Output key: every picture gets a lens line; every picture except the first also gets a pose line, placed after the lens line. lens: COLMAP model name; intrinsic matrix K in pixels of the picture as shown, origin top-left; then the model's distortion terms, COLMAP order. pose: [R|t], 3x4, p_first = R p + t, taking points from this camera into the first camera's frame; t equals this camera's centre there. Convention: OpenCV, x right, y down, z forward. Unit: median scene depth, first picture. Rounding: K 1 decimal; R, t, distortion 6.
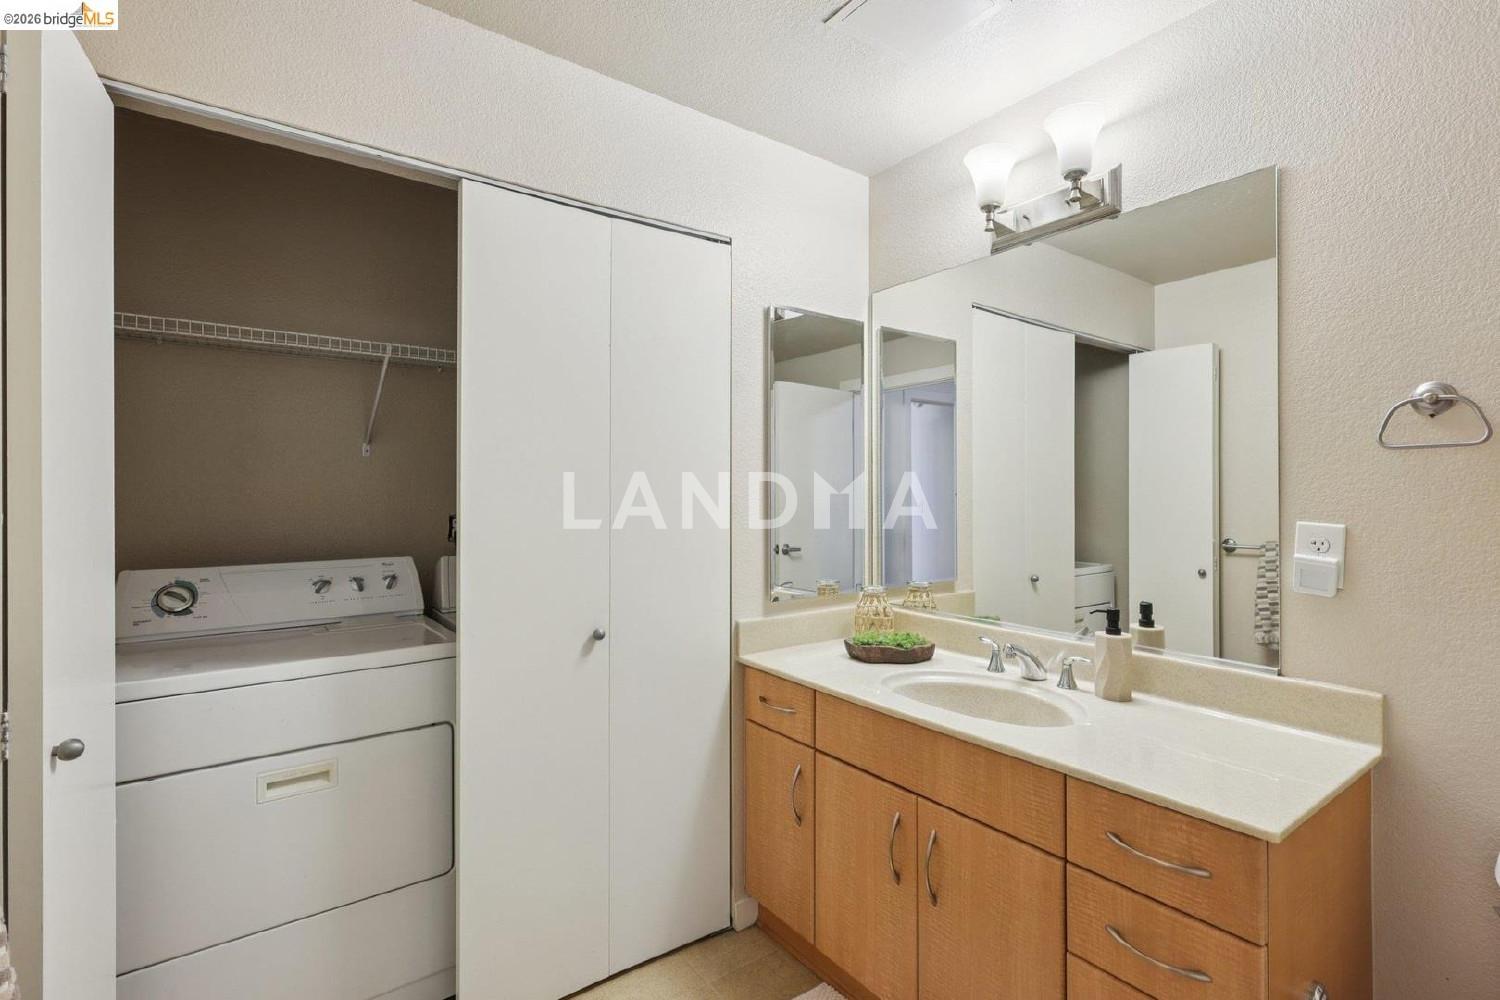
lens RADIAL K [[693.8, 0, 755.9], [0, 693.8, 495.2], [0, 0, 1]] dist [-0.001638, 0.000880]
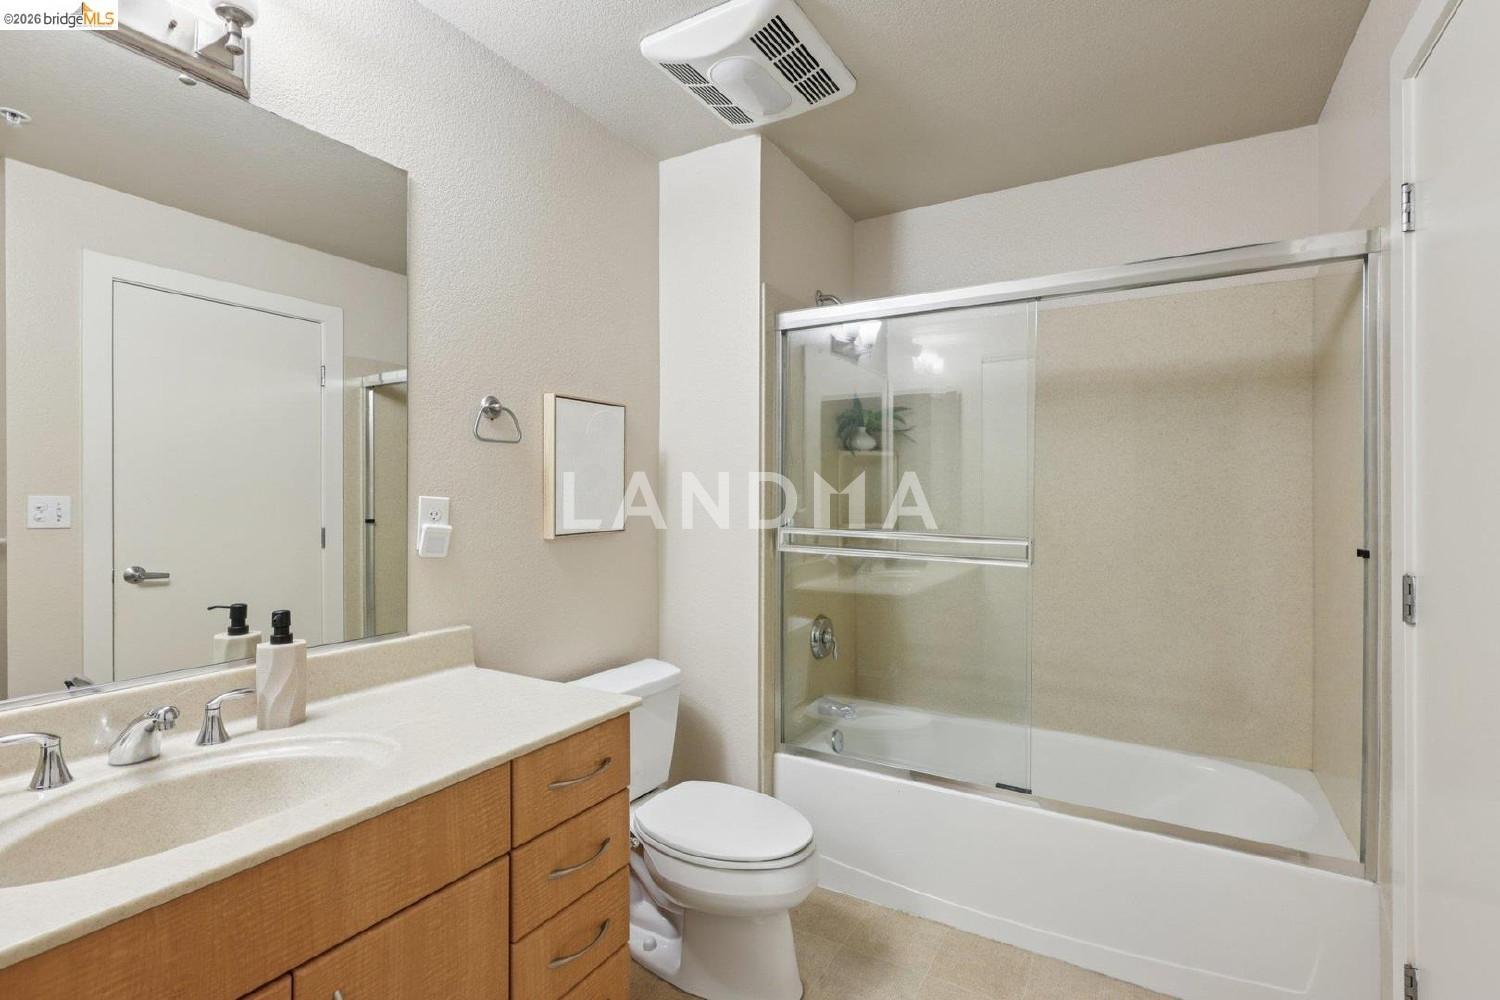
lens RADIAL K [[693.8, 0, 755.1], [0, 693.8, 499.0], [0, 0, 1]] dist [-0.001638, 0.000880]
pose [[-0.402927, -0.004733, 0.915220, -0.437916], [-0.000761, 0.999988, 0.004836, 0.033442], [-0.915232, 0.001252, -0.402926, 0.857328]]
